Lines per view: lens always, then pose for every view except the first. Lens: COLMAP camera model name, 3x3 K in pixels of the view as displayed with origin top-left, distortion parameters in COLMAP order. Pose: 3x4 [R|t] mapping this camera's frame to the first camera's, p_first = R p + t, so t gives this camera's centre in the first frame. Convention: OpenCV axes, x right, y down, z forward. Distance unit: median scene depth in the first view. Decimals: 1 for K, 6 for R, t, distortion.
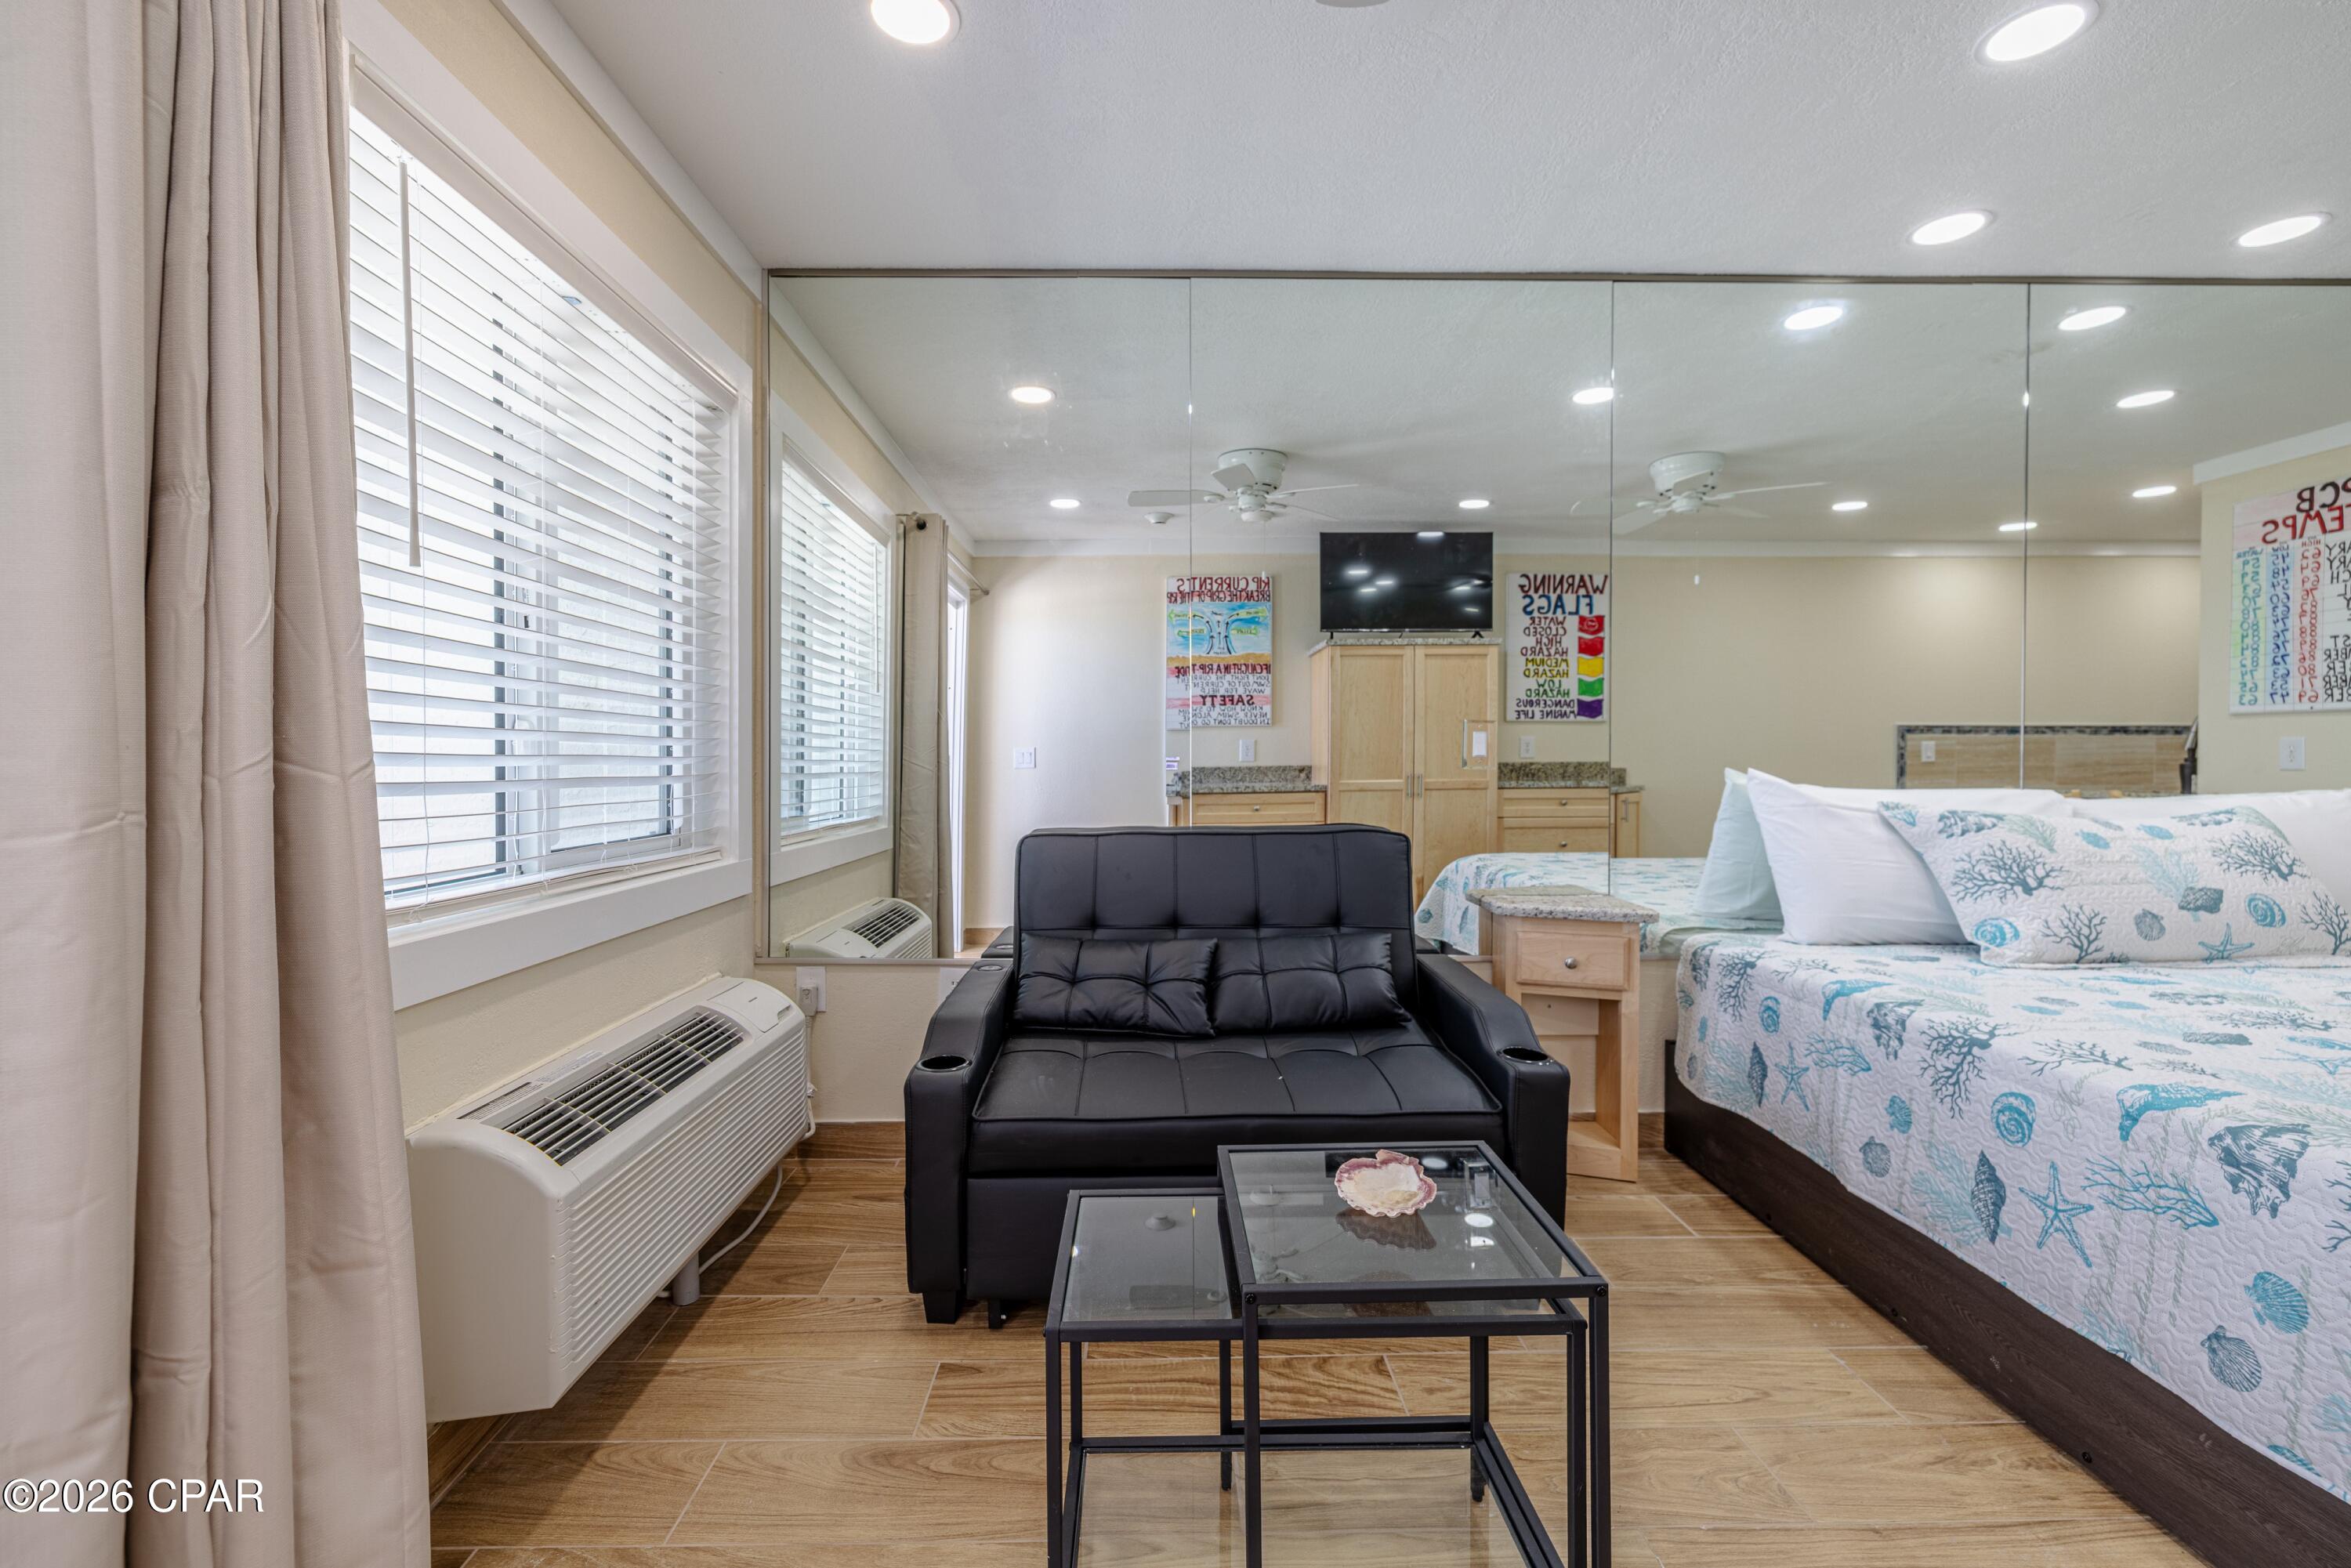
lens RADIAL K [[997.1, 0, 1174.2], [0, 997.1, 768.4], [0, 0, 1]] dist [0.006938, 0.000134]
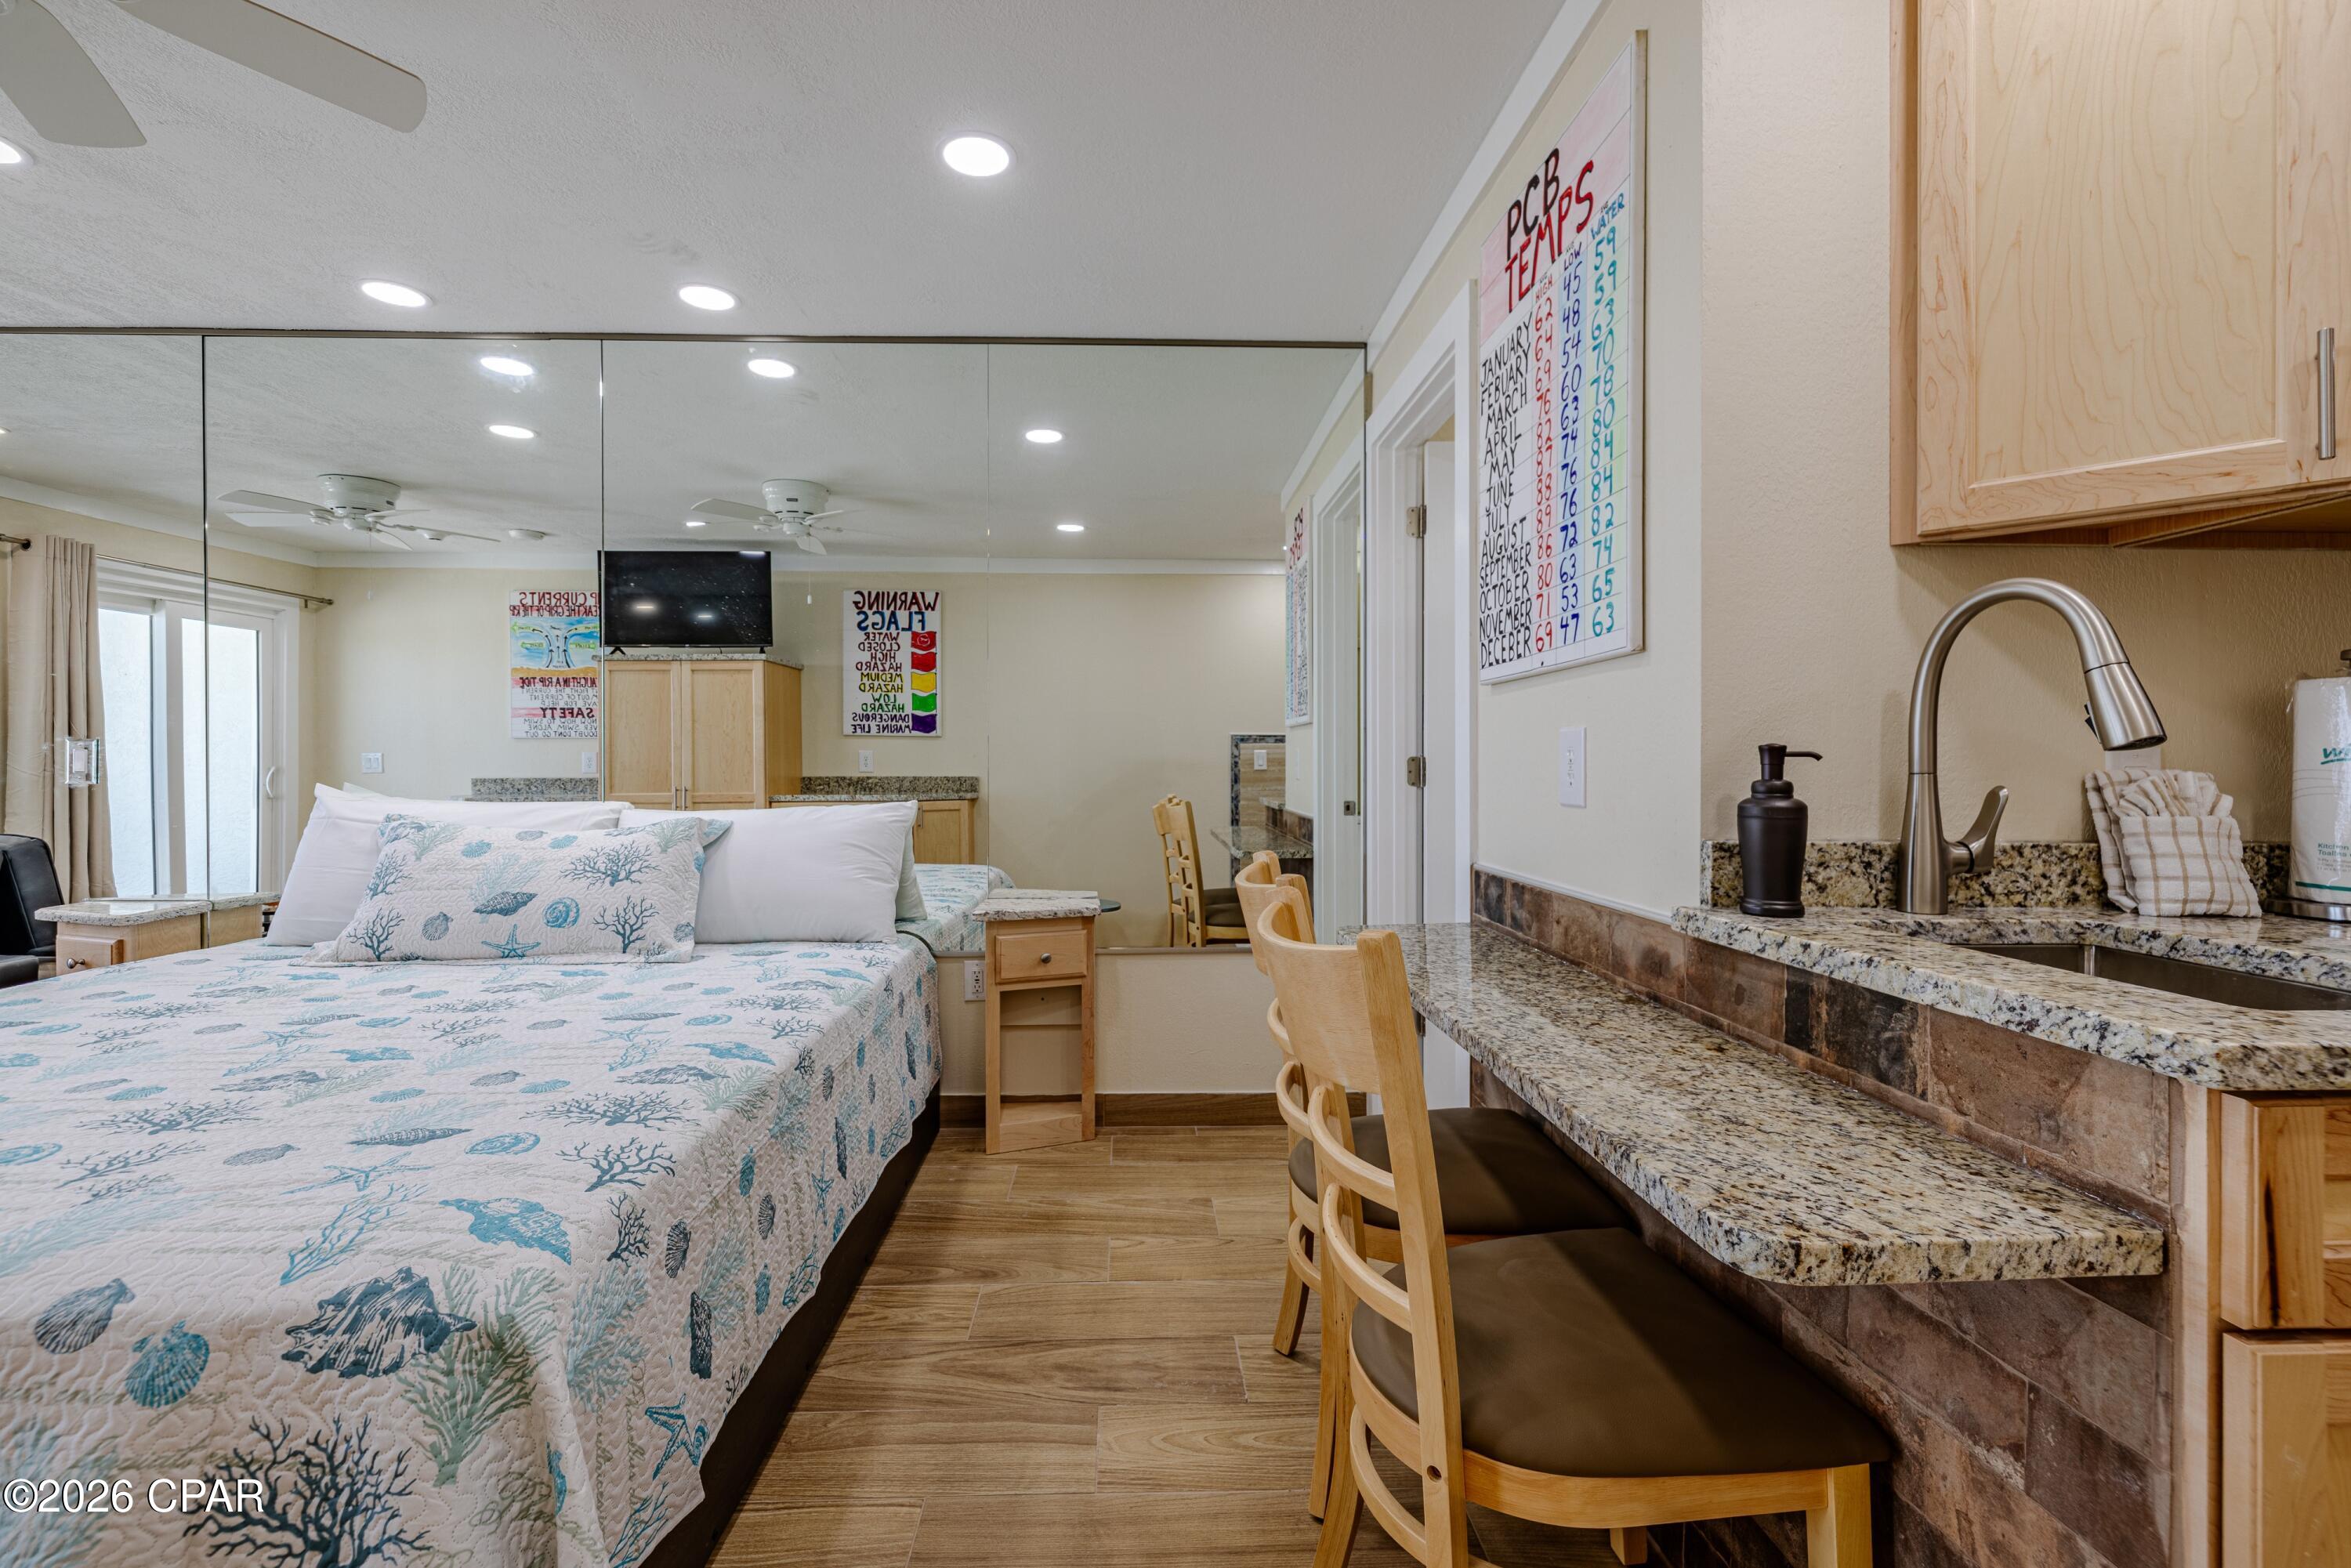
lens RADIAL K [[997.1, 0, 1120.1], [0, 997.1, 777.9], [0, 0, 1]] dist [0.006938, 0.000134]
pose [[0.999956, 0.006386, 0.006845, 0.615179], [-0.006383, 0.999980, -0.000508, -0.003253], [-0.006848, 0.000464, 0.999976, -0.033688]]
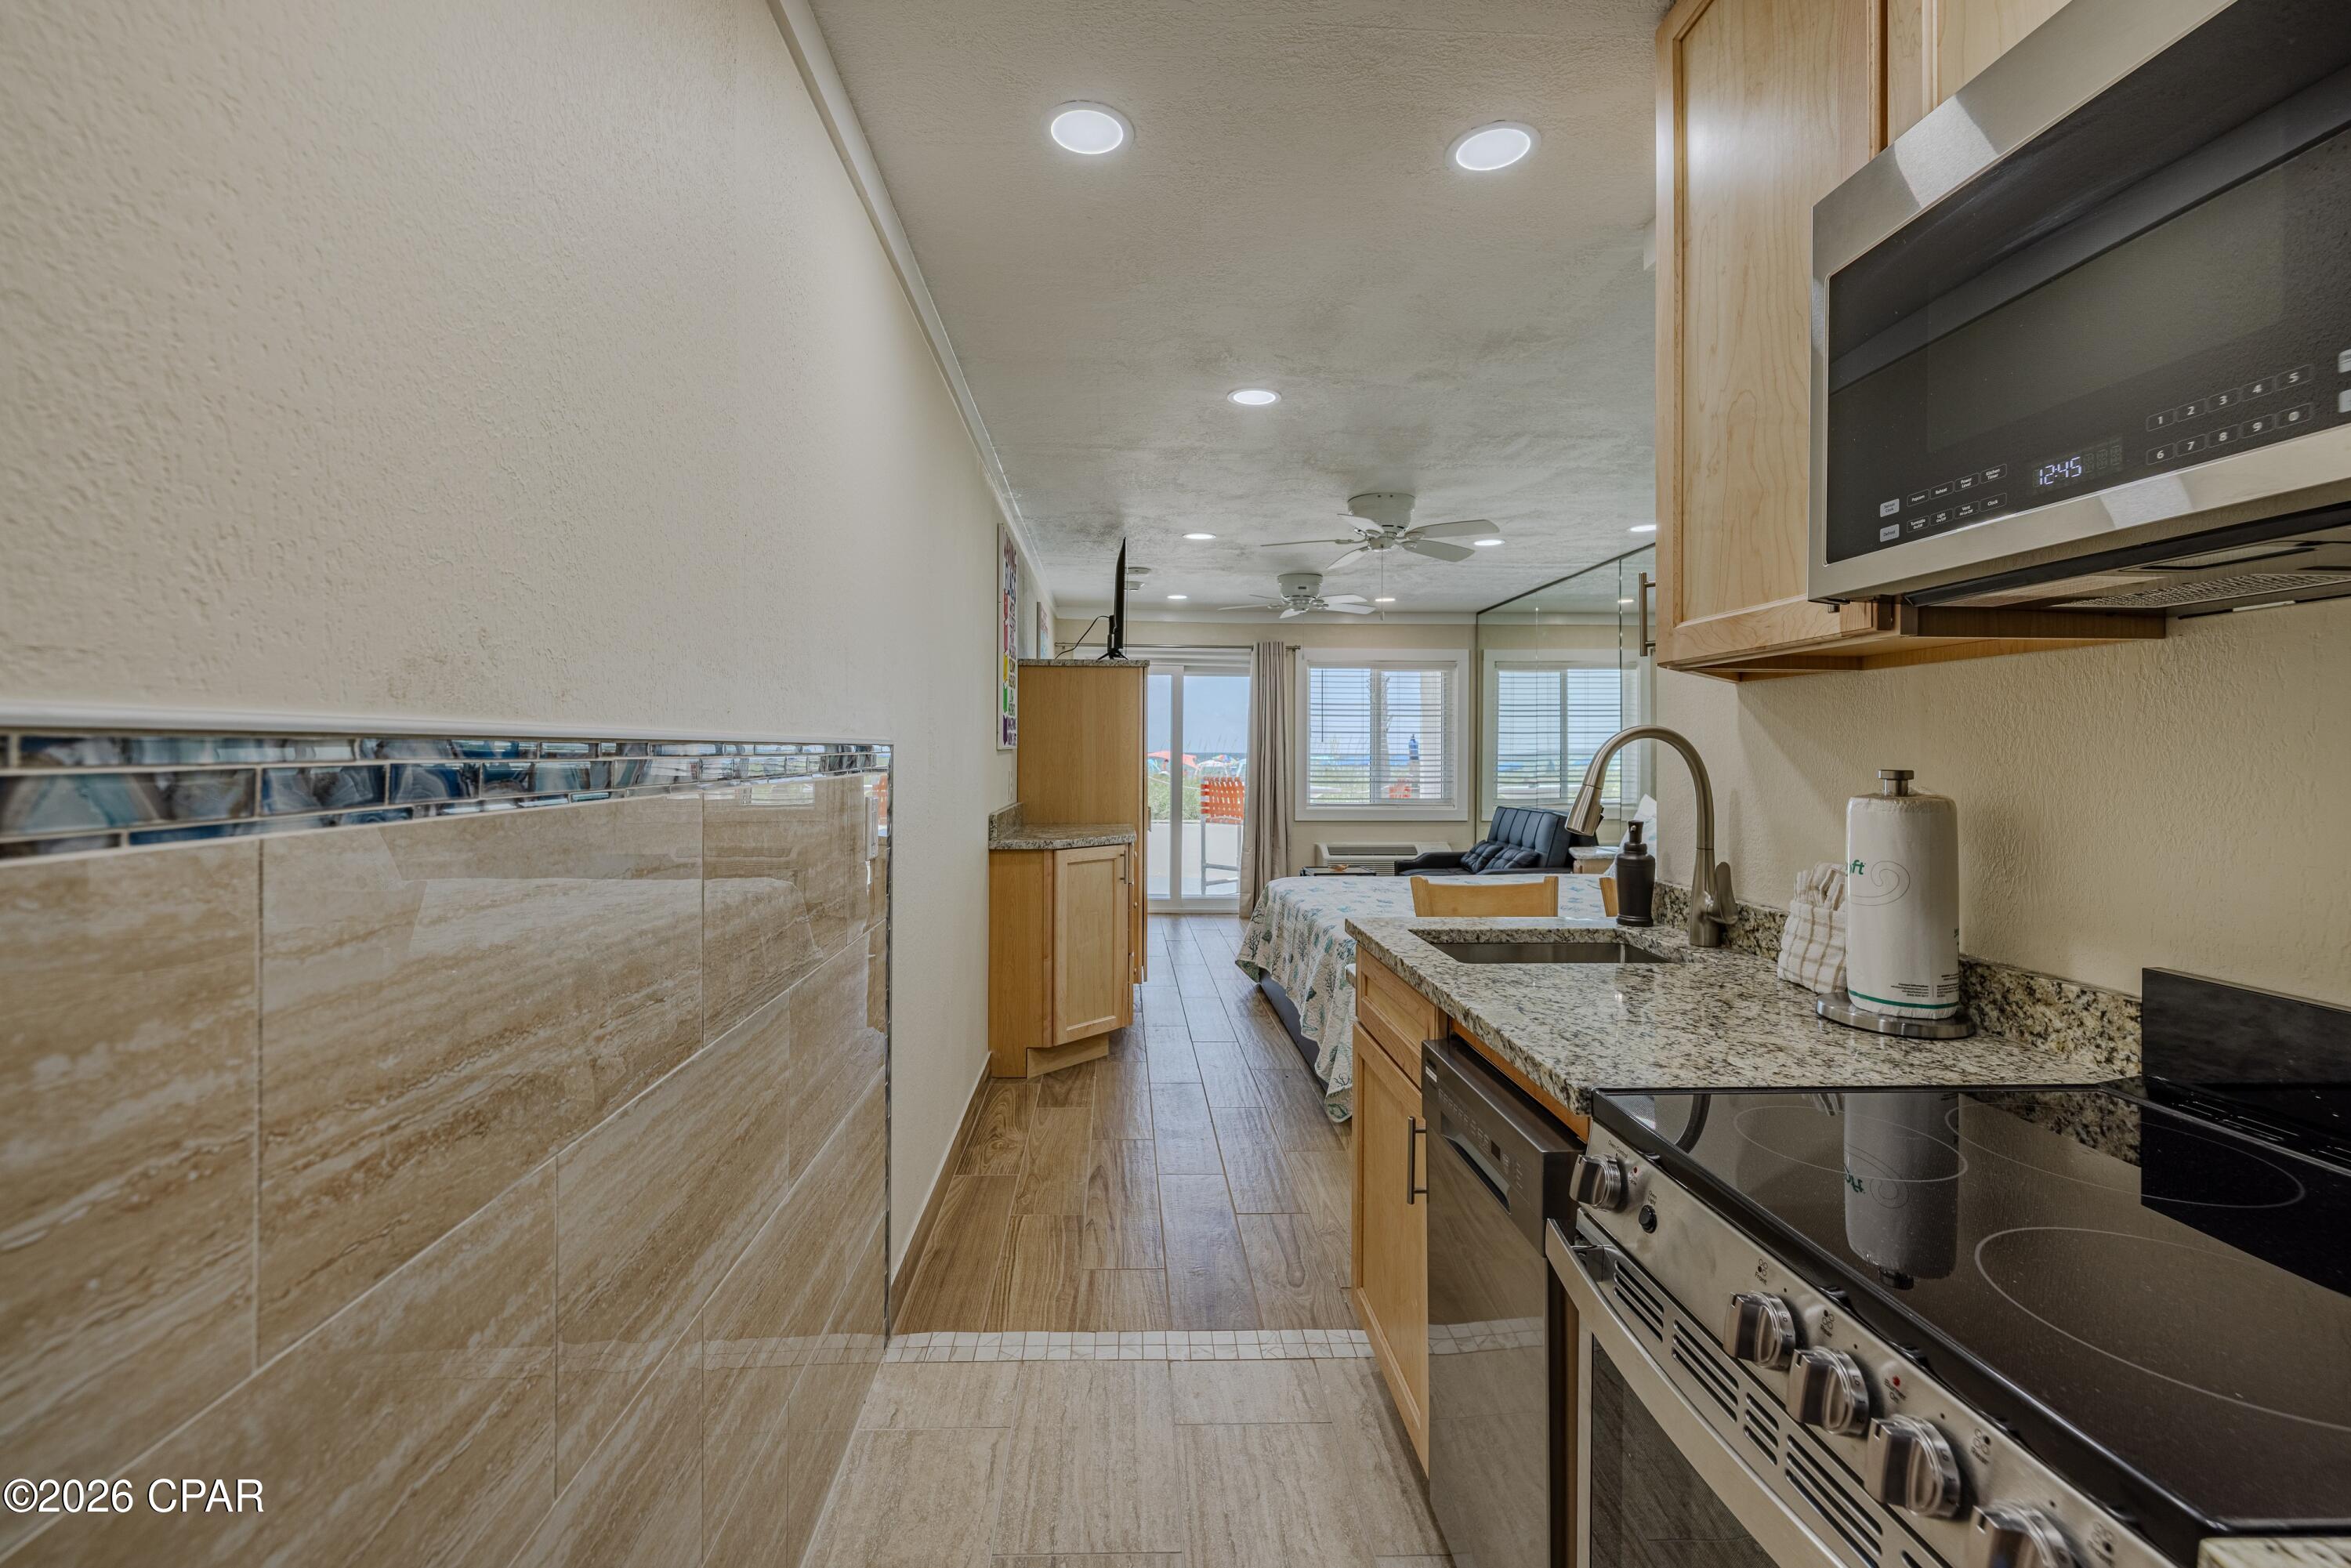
lens RADIAL K [[997.1, 0, 1201.6], [0, 997.1, 735.2], [0, 0, 1]] dist [0.006938, 0.000134]
pose [[0.074218, -0.012515, -0.997164, 1.047267], [-0.016131, 0.999775, -0.013748, -0.031028], [0.997112, 0.017106, 0.073999, -0.000729]]
